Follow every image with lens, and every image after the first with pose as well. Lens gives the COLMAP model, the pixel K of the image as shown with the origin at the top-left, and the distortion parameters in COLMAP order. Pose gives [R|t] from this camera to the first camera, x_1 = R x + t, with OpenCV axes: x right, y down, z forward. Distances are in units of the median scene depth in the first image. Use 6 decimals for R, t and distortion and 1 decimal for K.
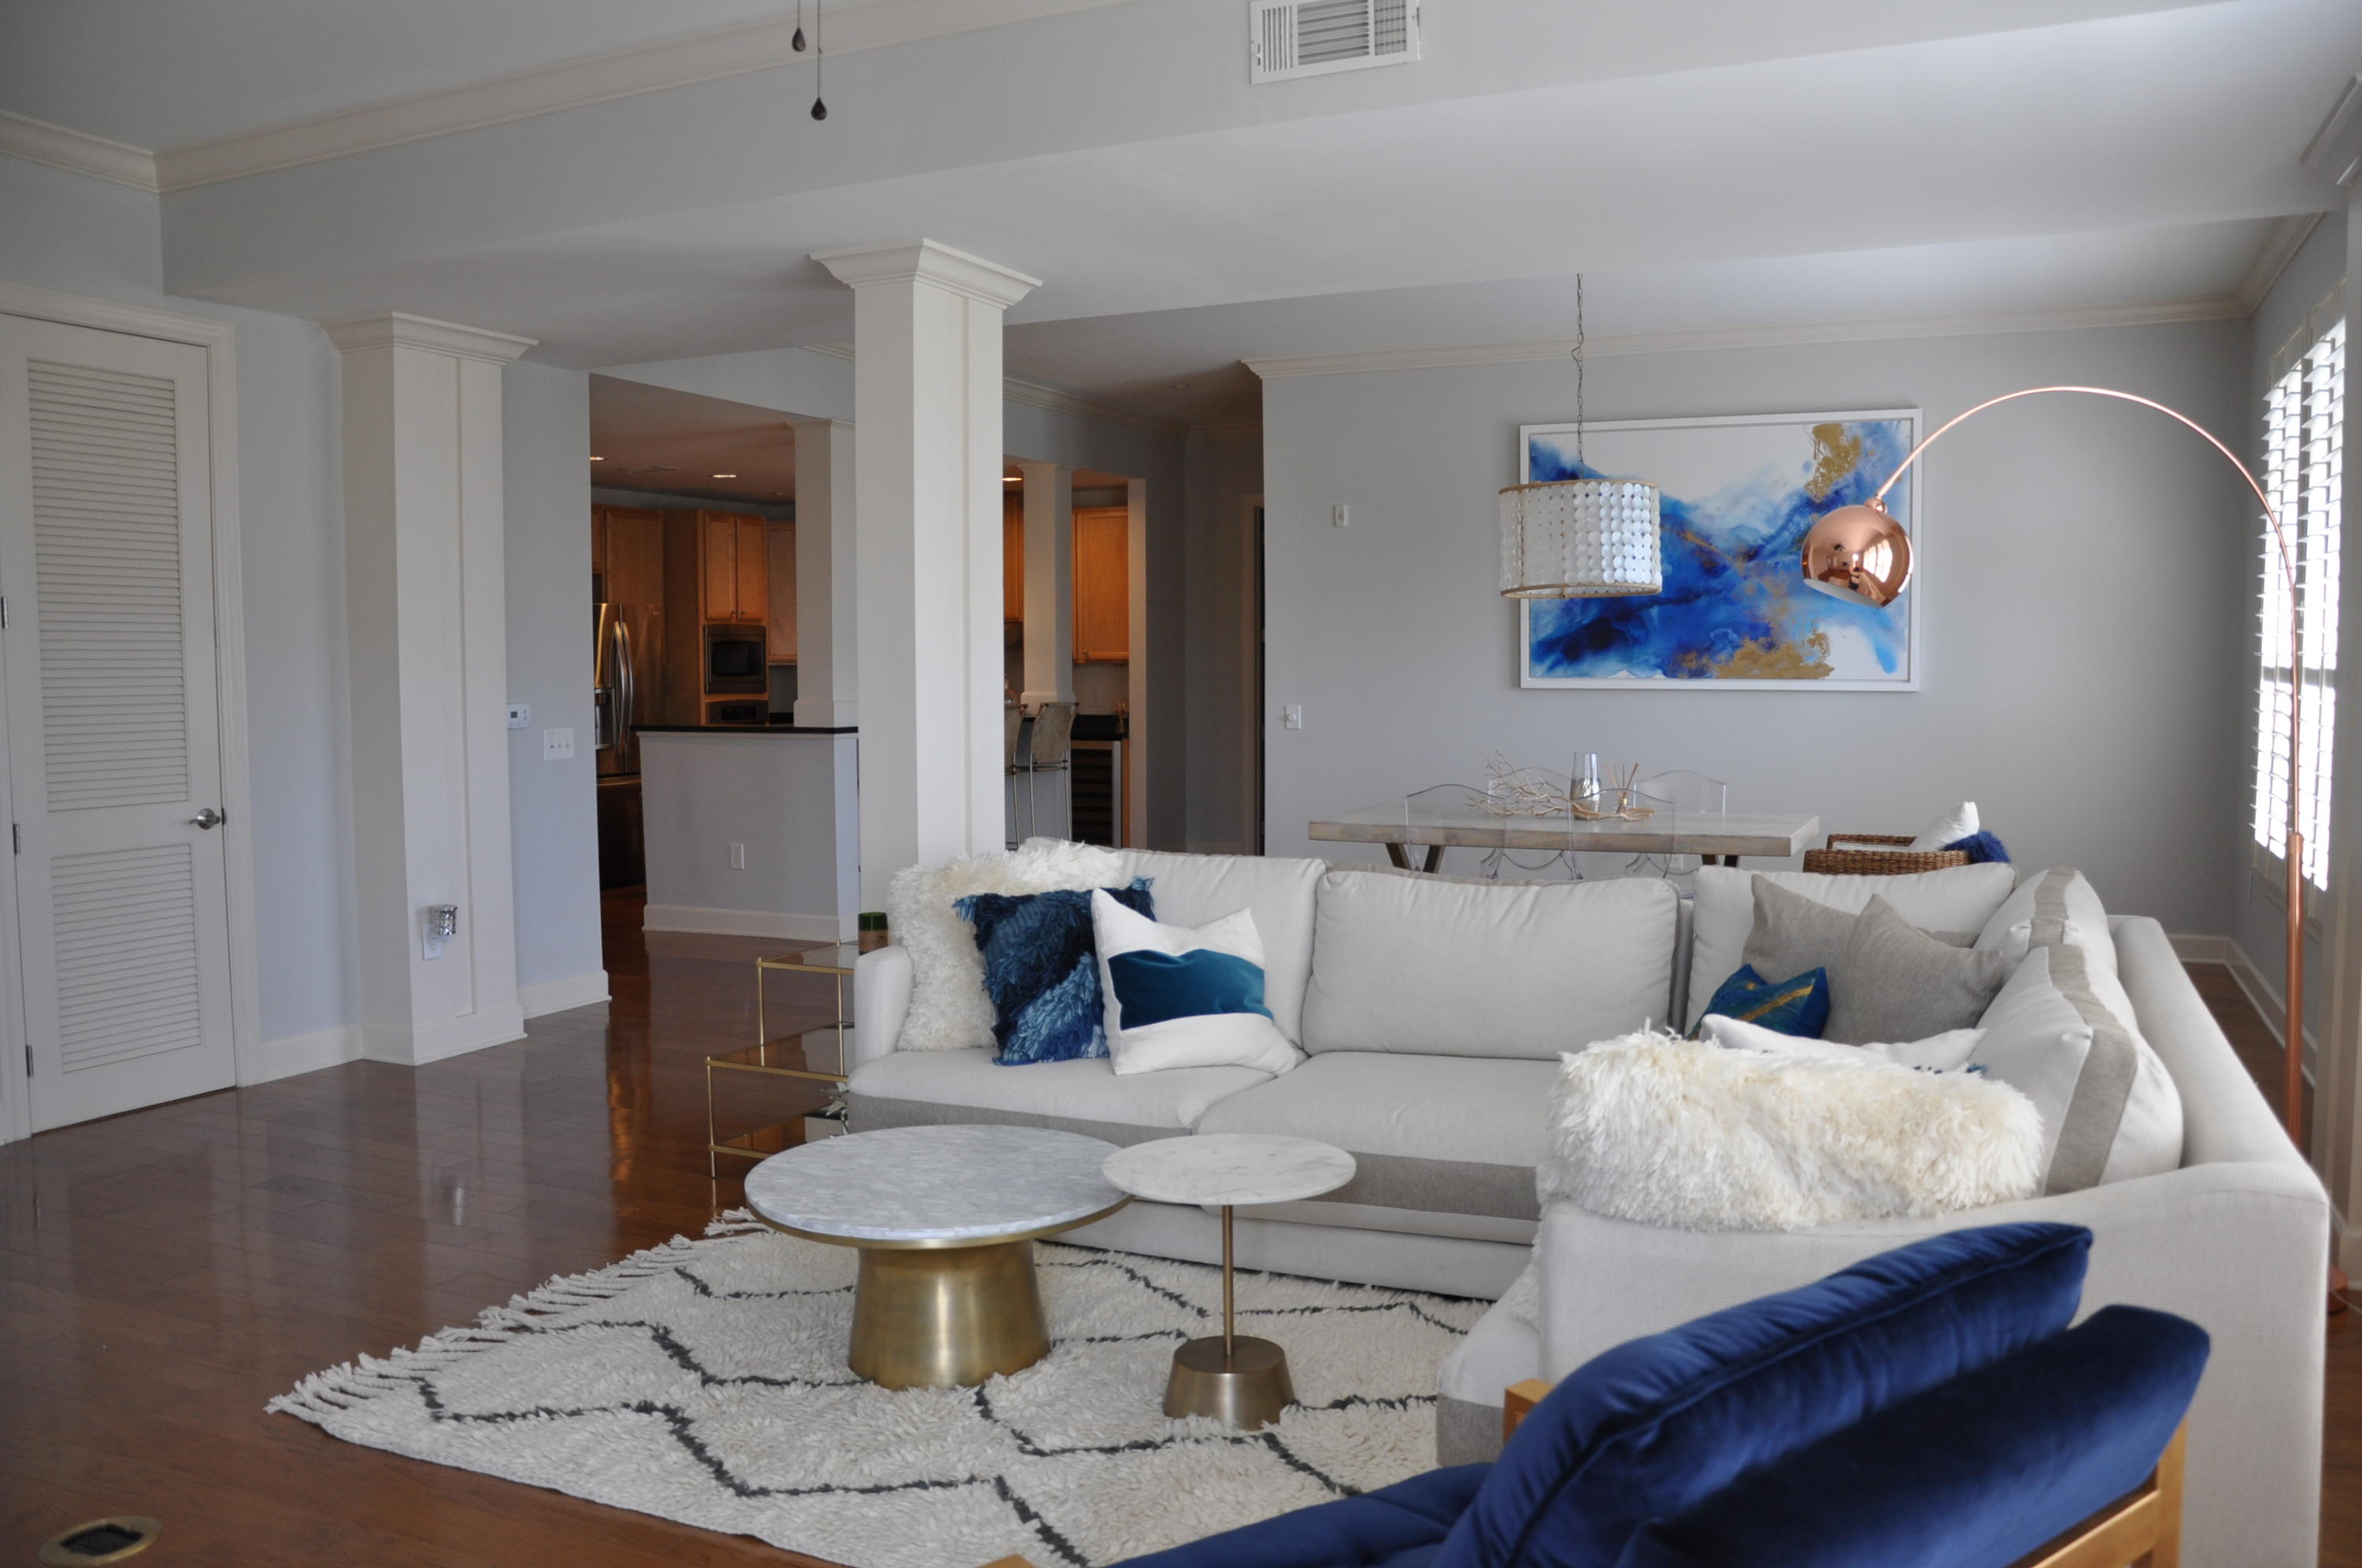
lens RADIAL K [[1851.5, 0, 1212.7], [0, 1851.5, 801.4], [0, 0, 1]] dist [-0.141567, 0.112229]
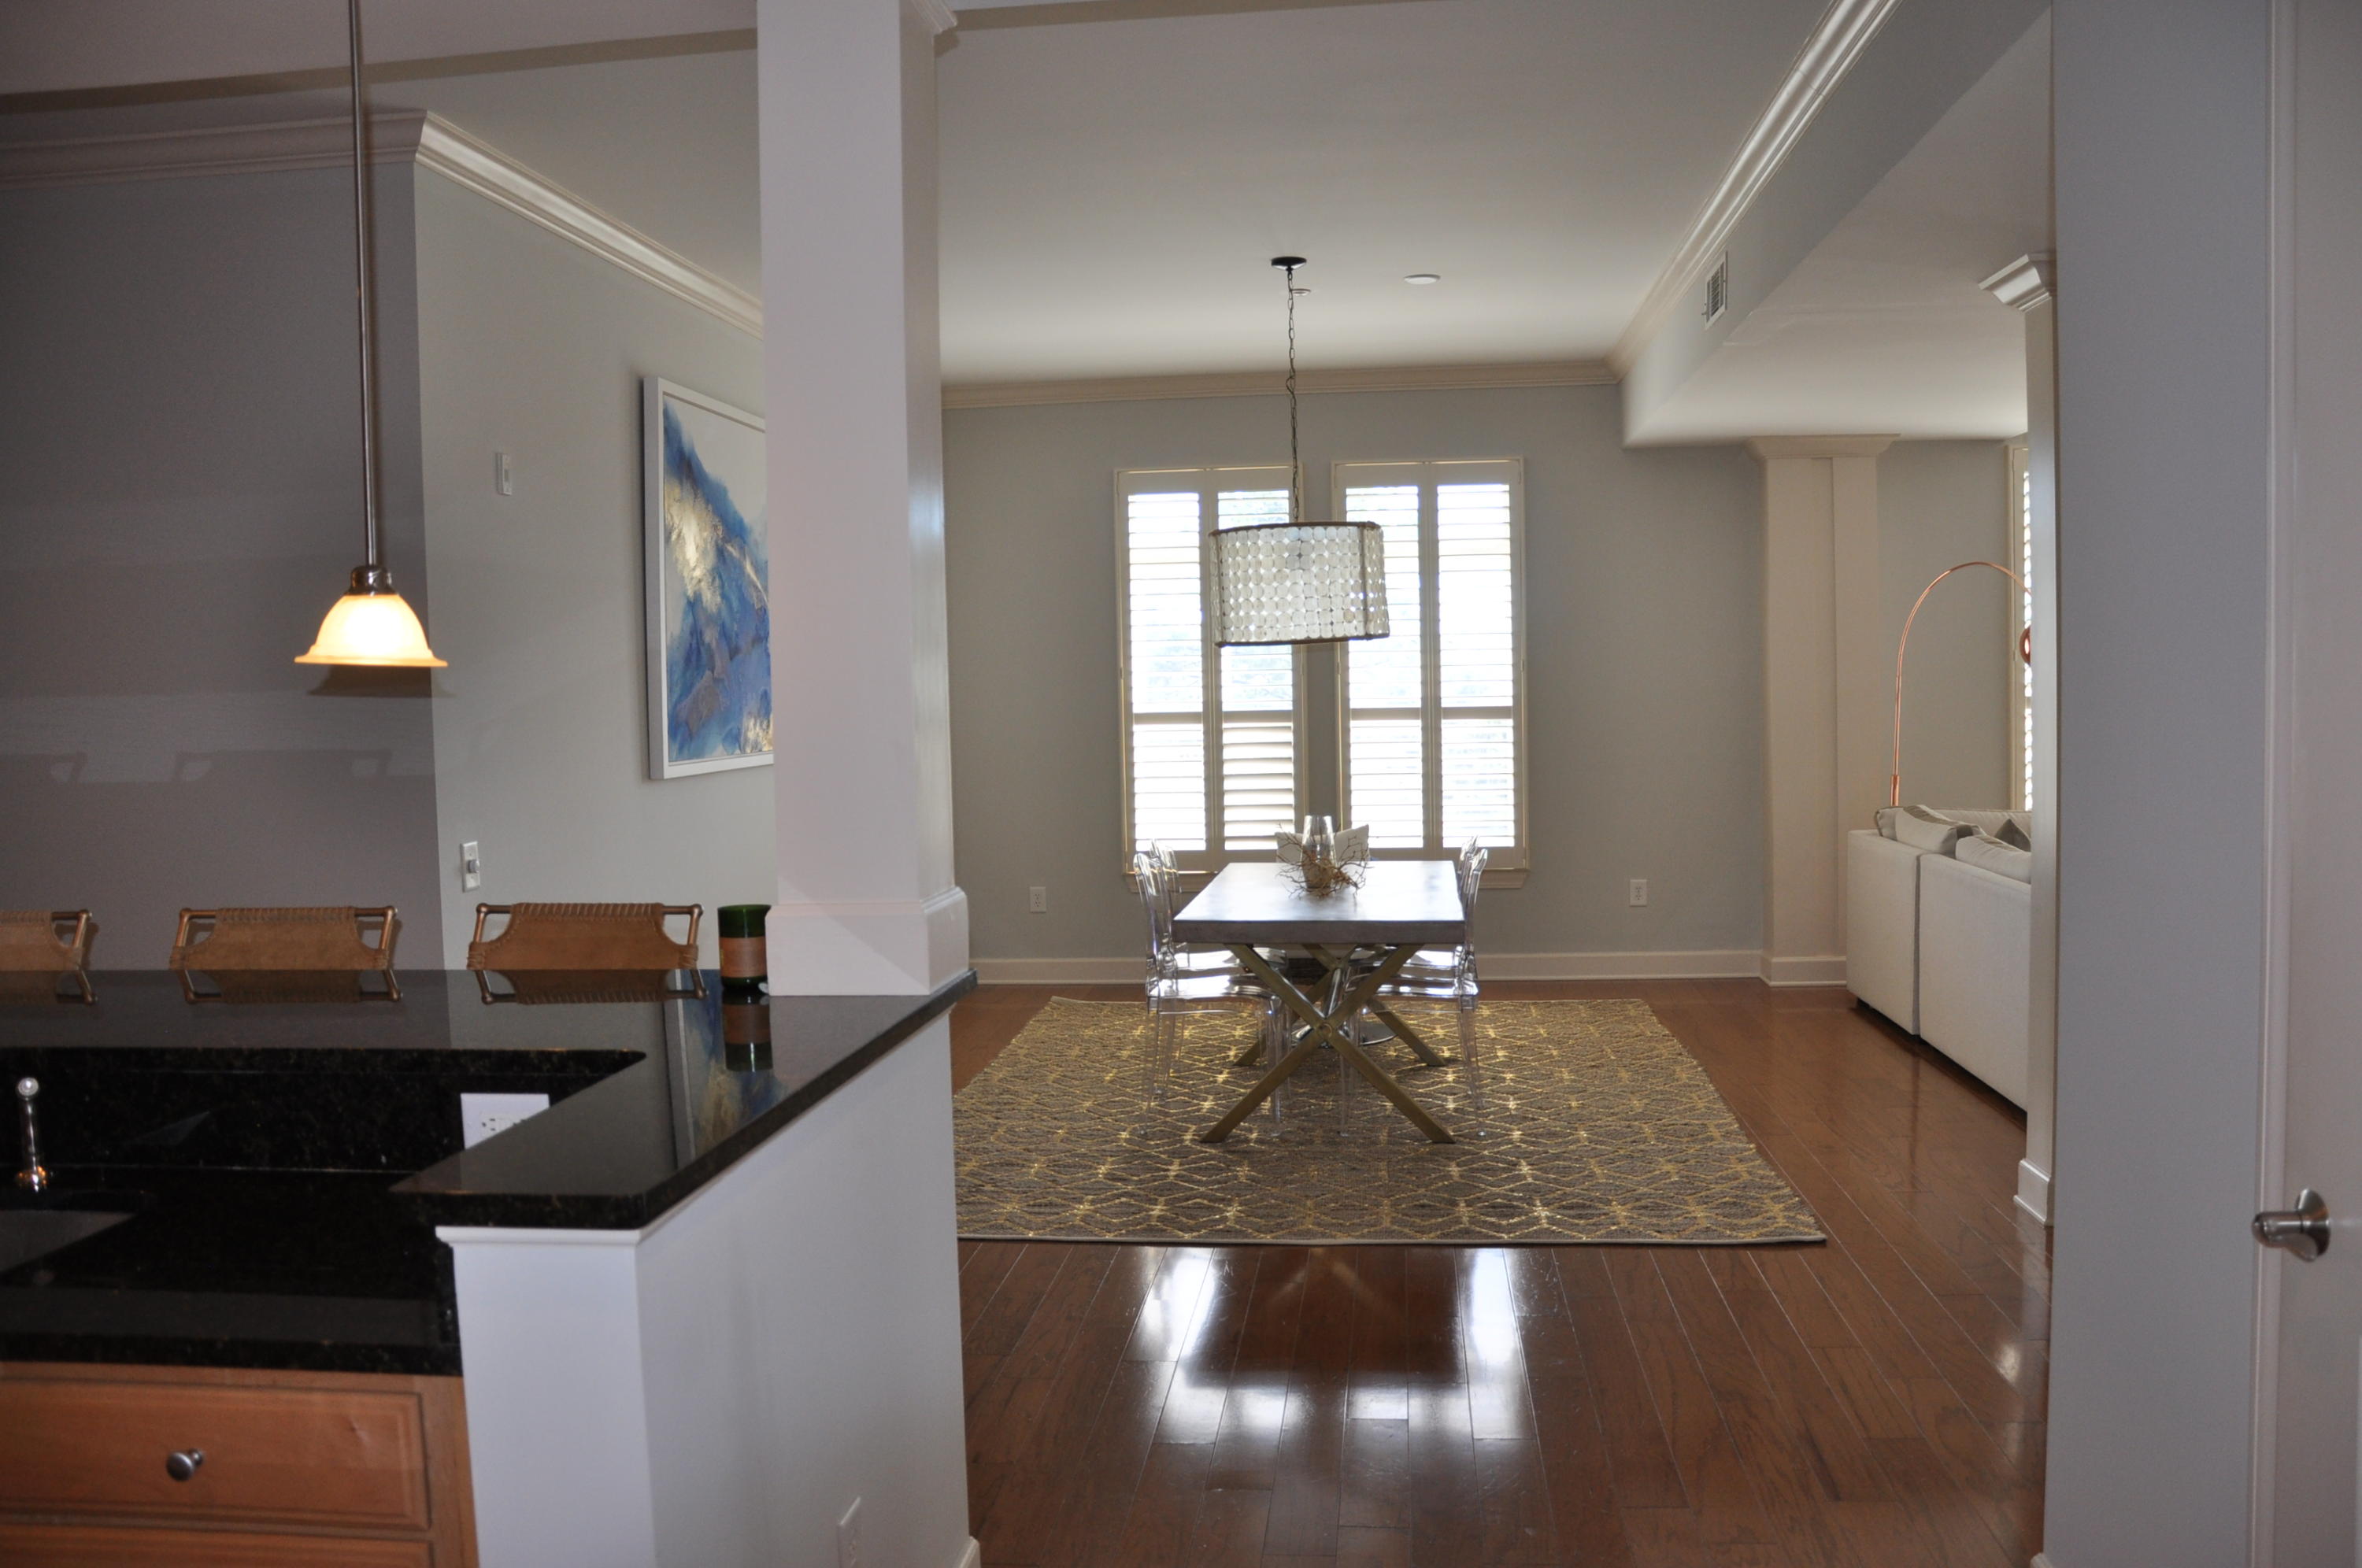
lens RADIAL K [[1851.5, 0, 1191.3], [0, 1851.5, 778.2], [0, 0, 1]] dist [-0.141567, 0.112229]
pose [[-0.303484, -0.042631, 0.951882, -0.526530], [0.095988, 0.992549, 0.075055, -0.097140], [-0.947989, 0.114148, -0.297131, 1.063608]]
